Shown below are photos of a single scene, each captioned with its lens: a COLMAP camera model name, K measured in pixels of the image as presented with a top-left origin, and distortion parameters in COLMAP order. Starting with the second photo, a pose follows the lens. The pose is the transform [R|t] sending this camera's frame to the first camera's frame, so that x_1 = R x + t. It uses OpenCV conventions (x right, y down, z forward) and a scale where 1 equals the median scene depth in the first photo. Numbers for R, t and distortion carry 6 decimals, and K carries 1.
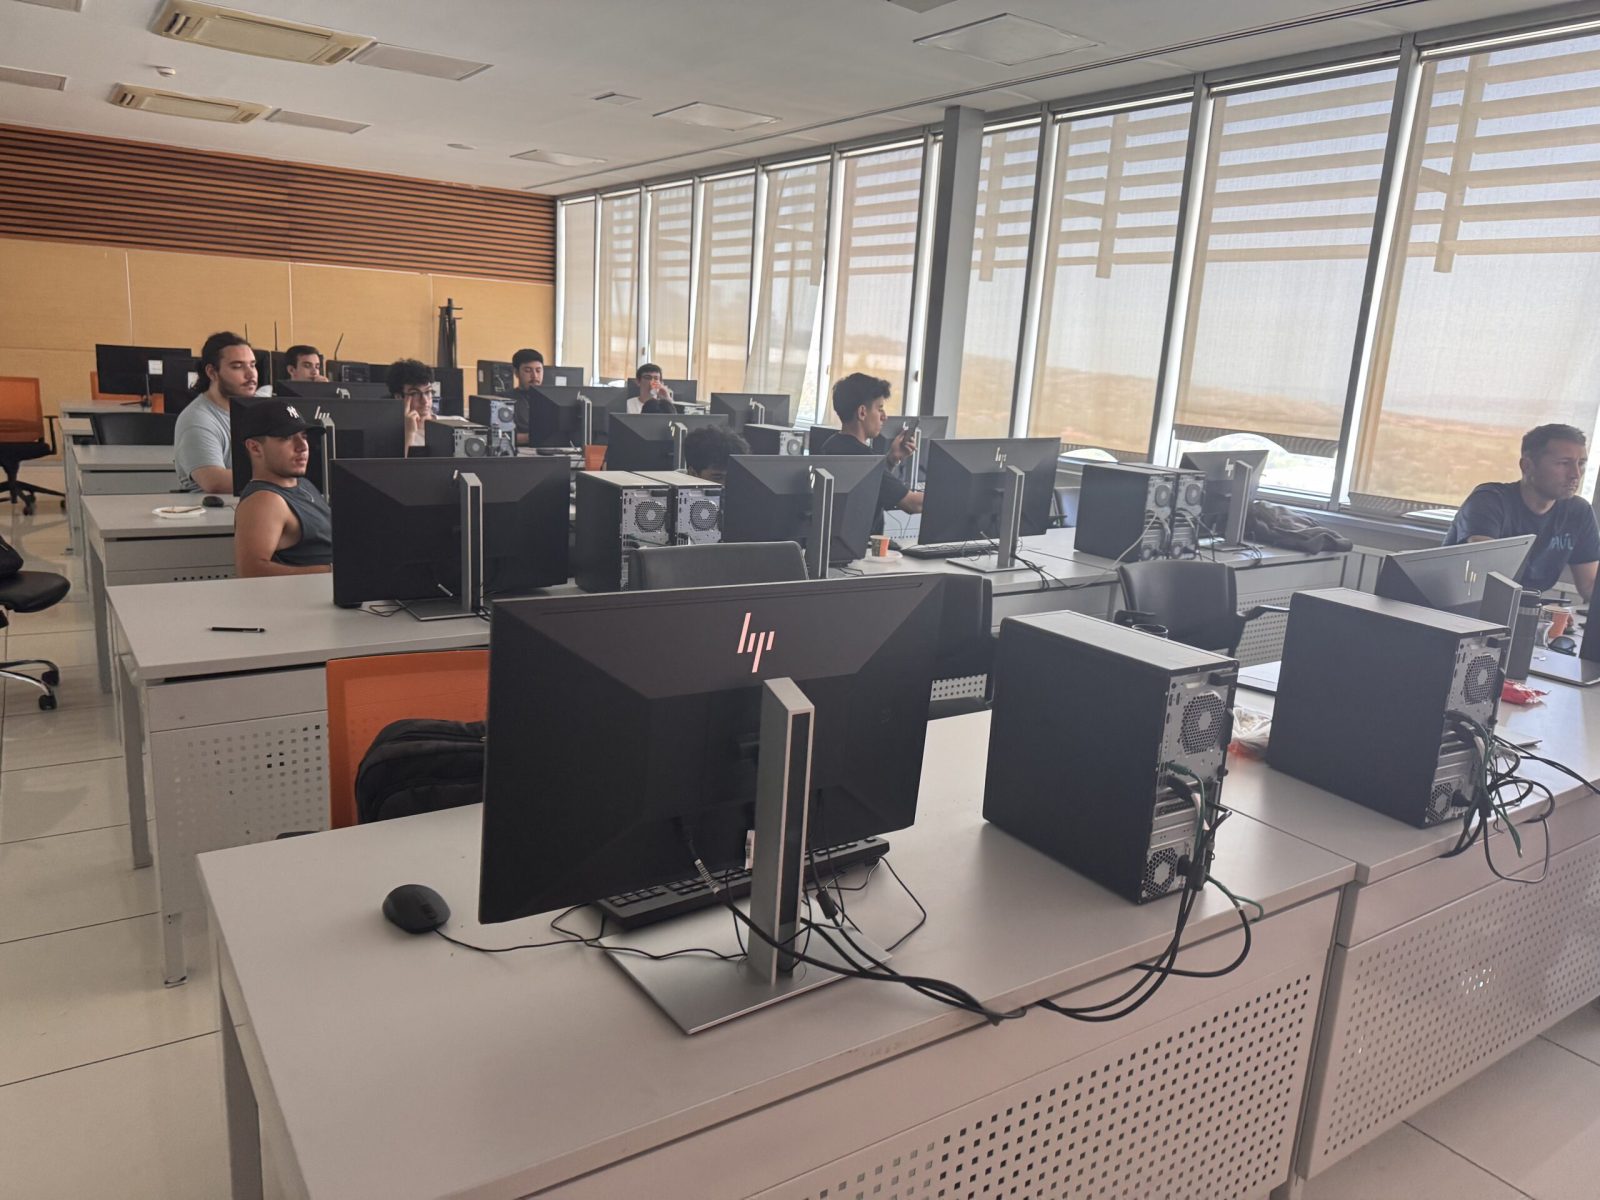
lens RADIAL K [[1130.9, 0, 812.9], [0, 1130.9, 595.0], [0, 0, 1]] dist [0.057920, -0.059261]
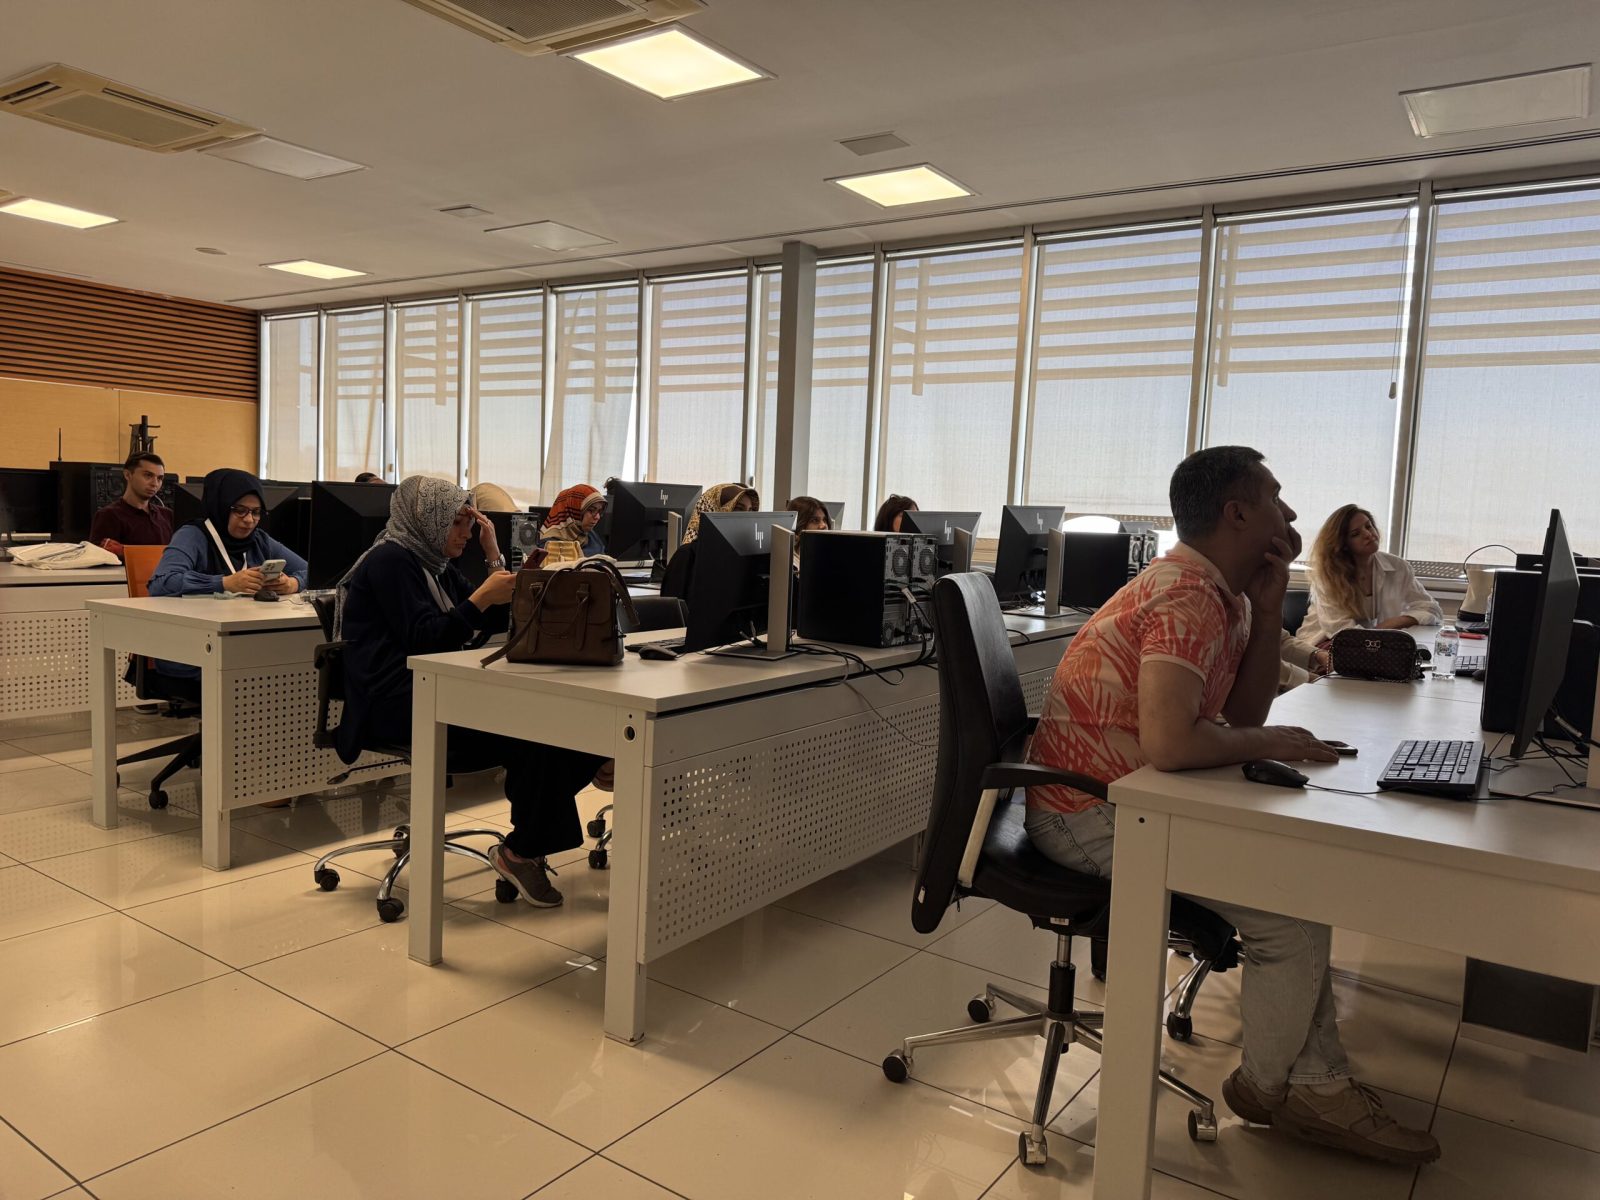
lens RADIAL K [[1130.9, 0, 788.3], [0, 1130.9, 614.8], [0, 0, 1]] dist [0.057920, -0.059261]
pose [[0.932336, -0.050890, 0.357995, -0.247476], [0.087824, 0.992271, -0.087670, 0.026285], [-0.350767, 0.113178, 0.929599, 0.006518]]
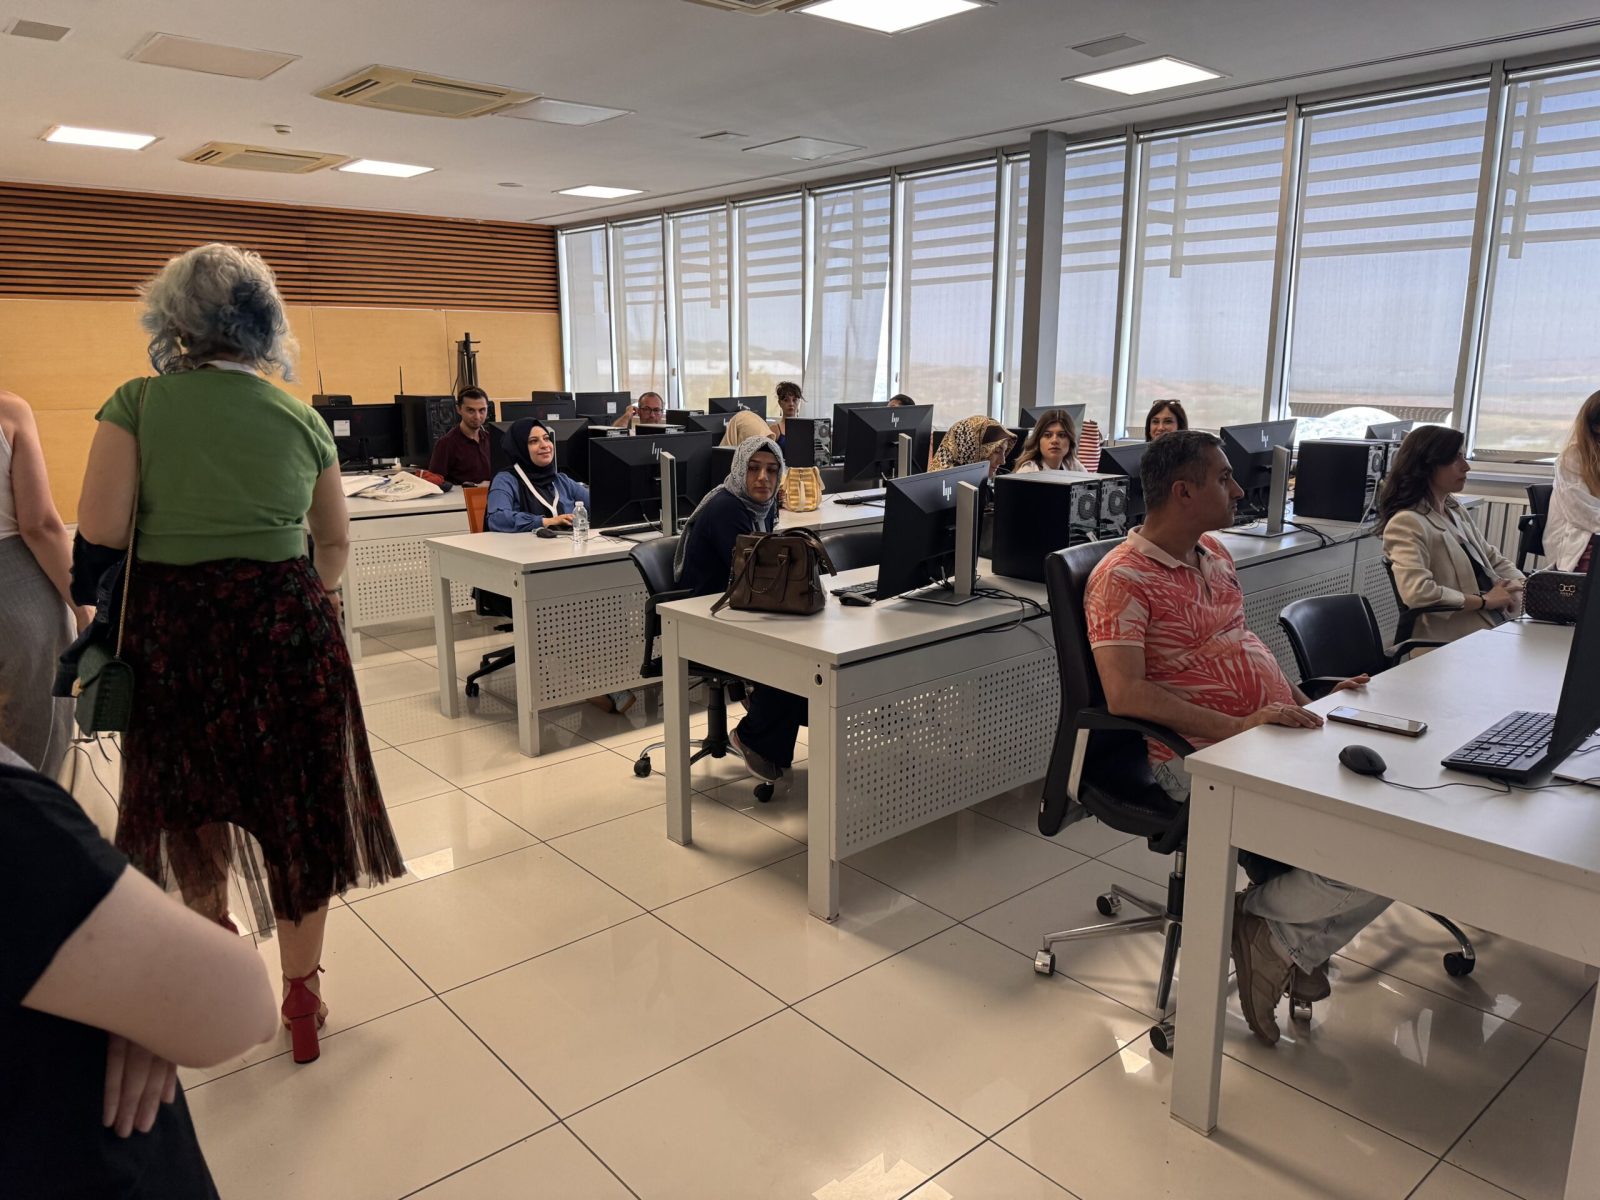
lens RADIAL K [[1130.9, 0, 789.6], [0, 1130.9, 612.4], [0, 0, 1]] dist [0.057920, -0.059261]
pose [[0.990675, -0.086318, 0.105414, -0.227042], [0.085455, 0.996261, 0.012694, 0.000505], [-0.106116, -0.003567, 0.994347, -0.058645]]
